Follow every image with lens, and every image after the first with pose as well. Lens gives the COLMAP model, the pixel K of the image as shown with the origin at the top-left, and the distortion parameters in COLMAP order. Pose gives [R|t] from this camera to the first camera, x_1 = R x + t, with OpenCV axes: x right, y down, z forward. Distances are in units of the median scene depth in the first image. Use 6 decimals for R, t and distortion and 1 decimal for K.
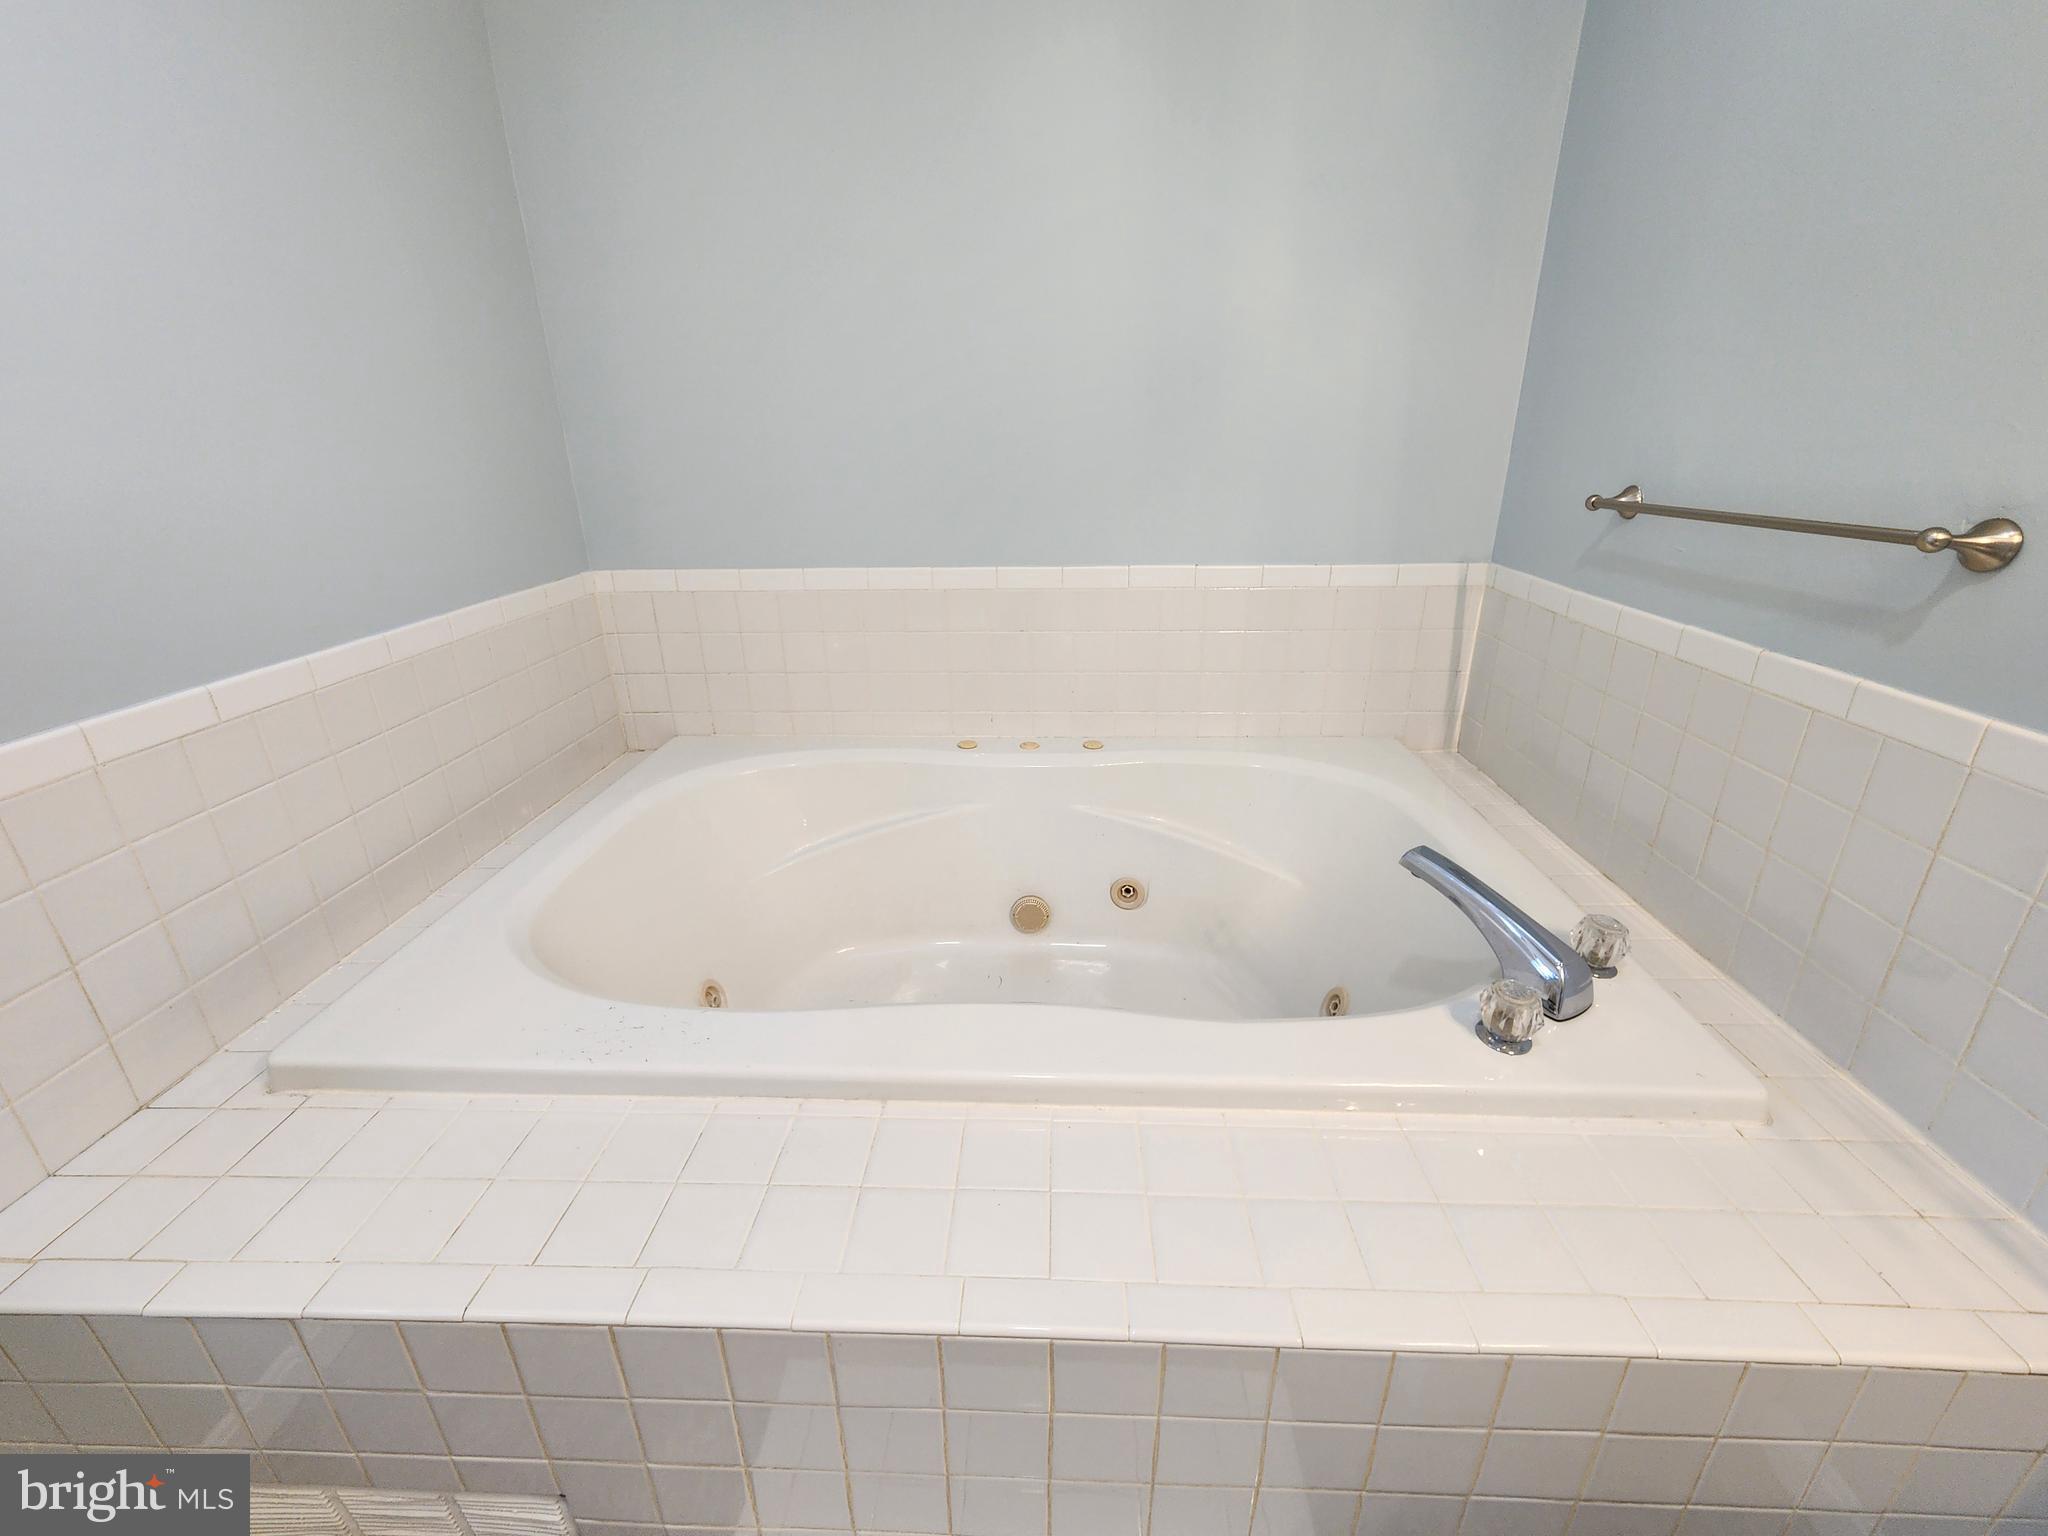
lens RADIAL K [[840.5, 0, 1027.9], [0, 840.5, 755.5], [0, 0, 1]] dist [-0.003562, 0.000992]
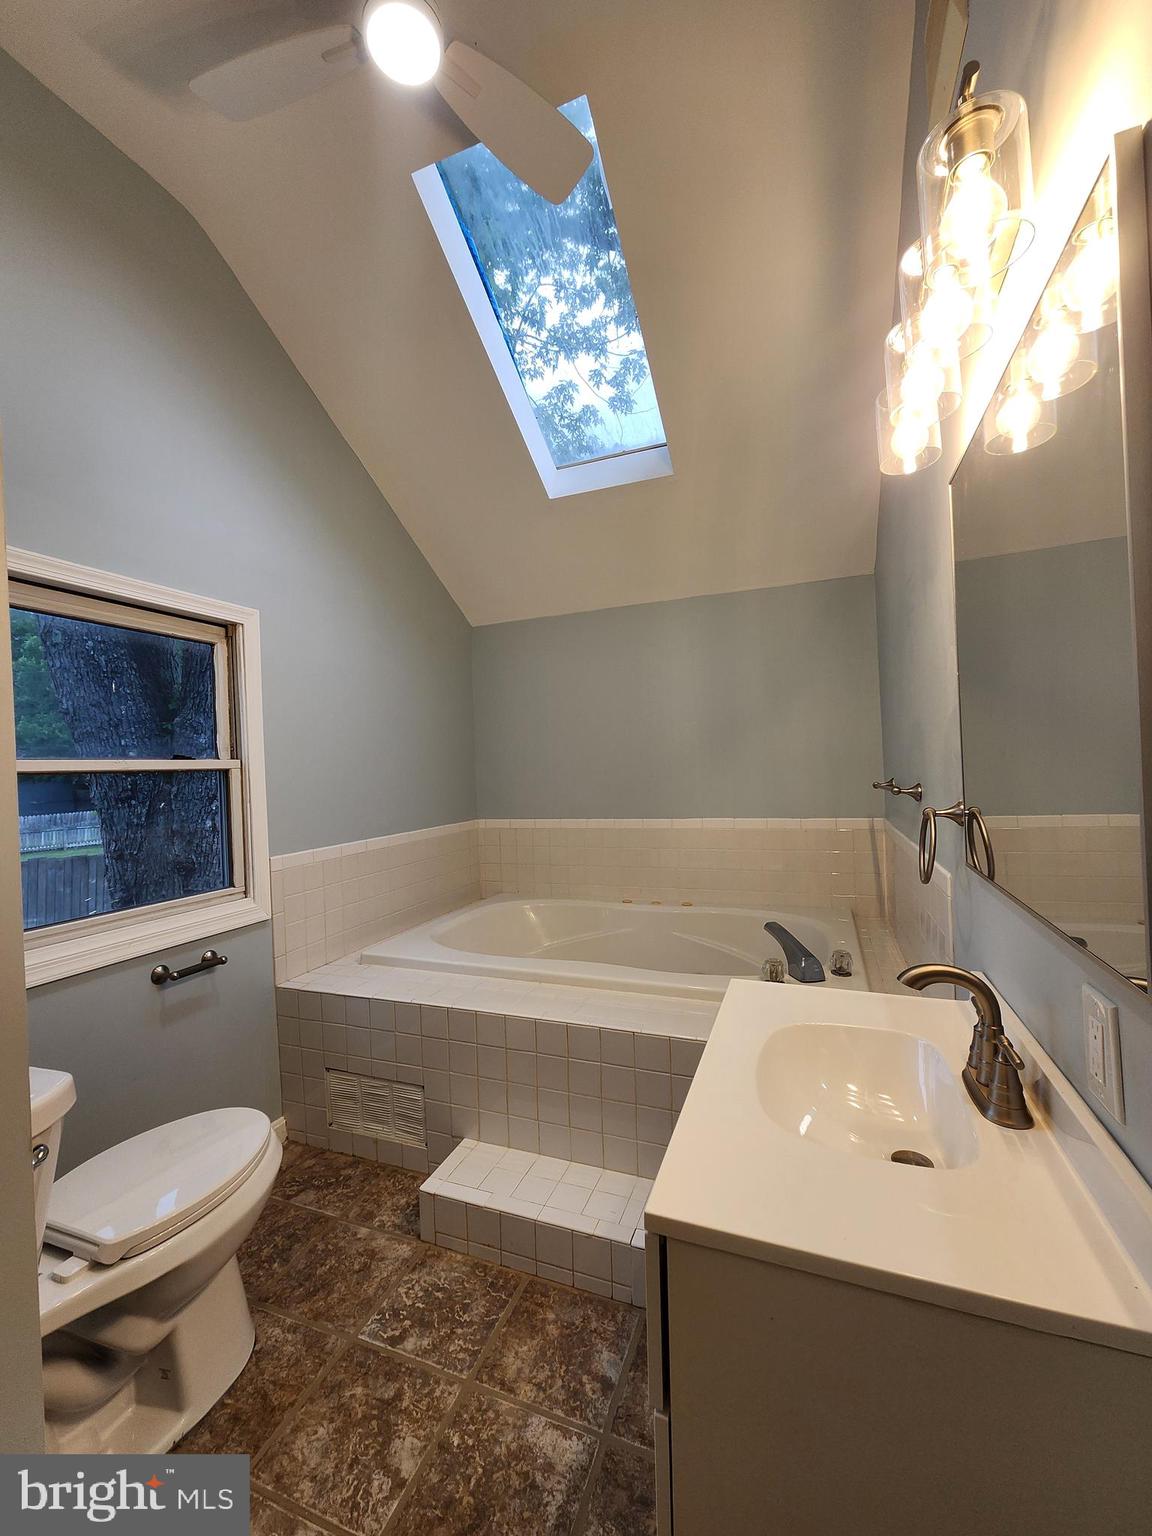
lens RADIAL K [[624.5, 0, 569.1], [0, 624.5, 766.5], [0, 0, 1]] dist [-0.000752, -0.000855]
pose [[0.944854, -0.018040, -0.326995, 0.326803], [-0.096888, 0.938387, -0.331727, 0.216448], [0.312832, 0.345115, 0.884891, -0.574764]]
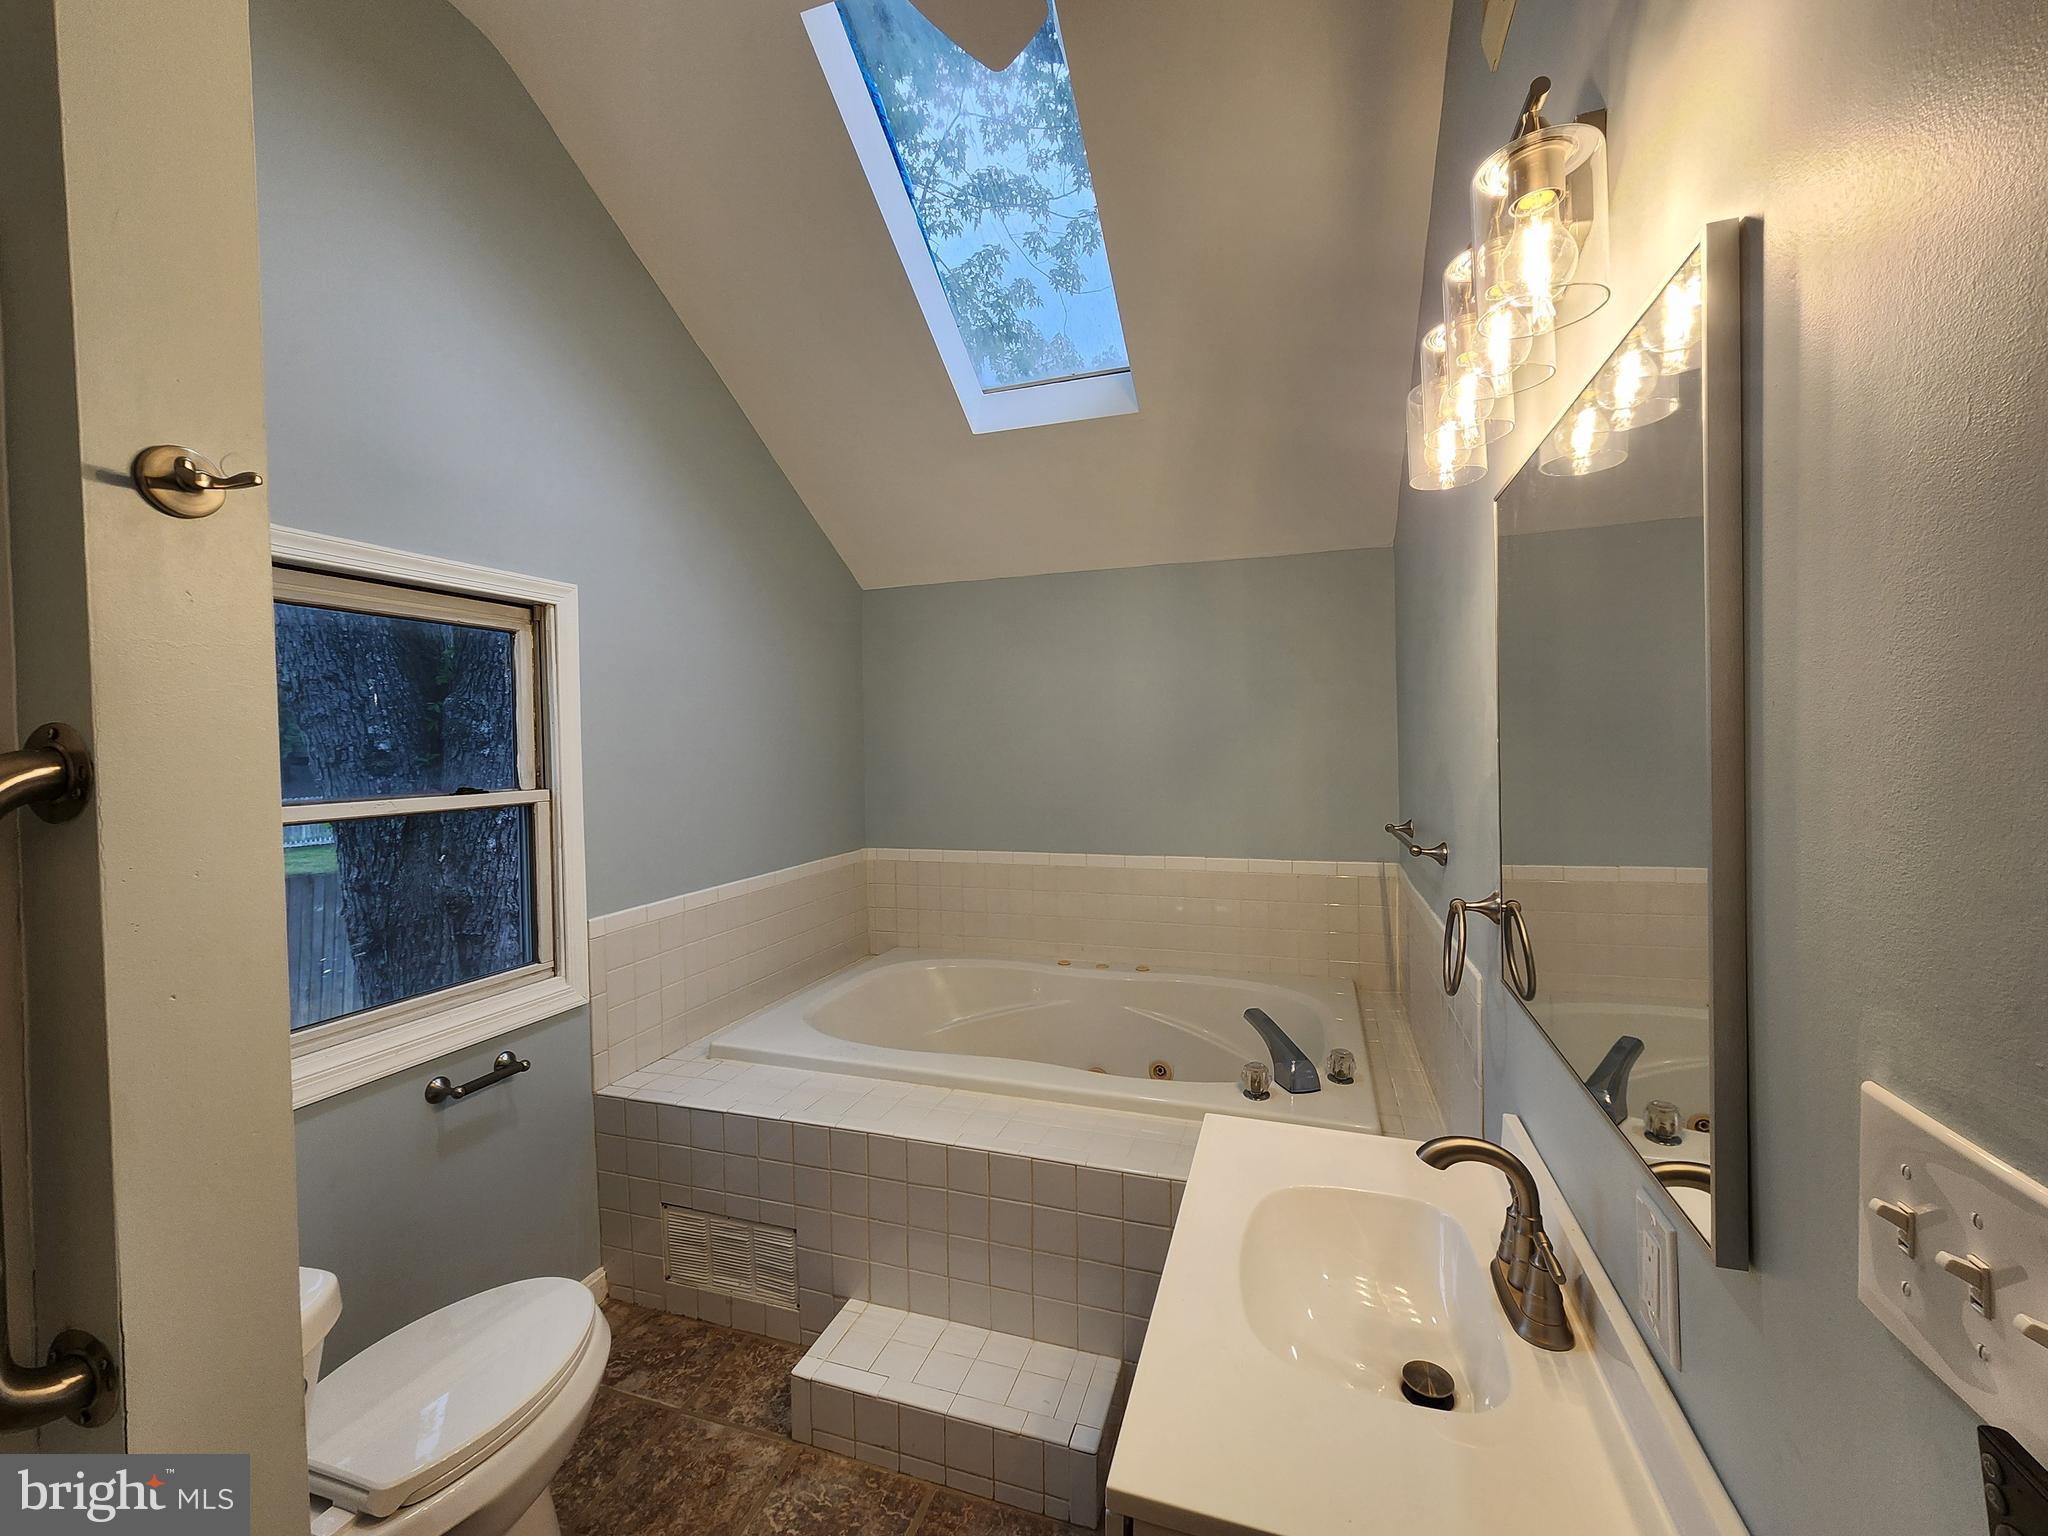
lens RADIAL K [[840.5, 0, 1027.9], [0, 840.5, 755.5], [0, 0, 1]] dist [-0.003562, 0.000992]
pose [[0.961441, 0.004556, -0.274975, 0.316359], [-0.096834, 0.941440, -0.322977, 0.146520], [0.257401, 0.337150, 0.905580, -0.628142]]
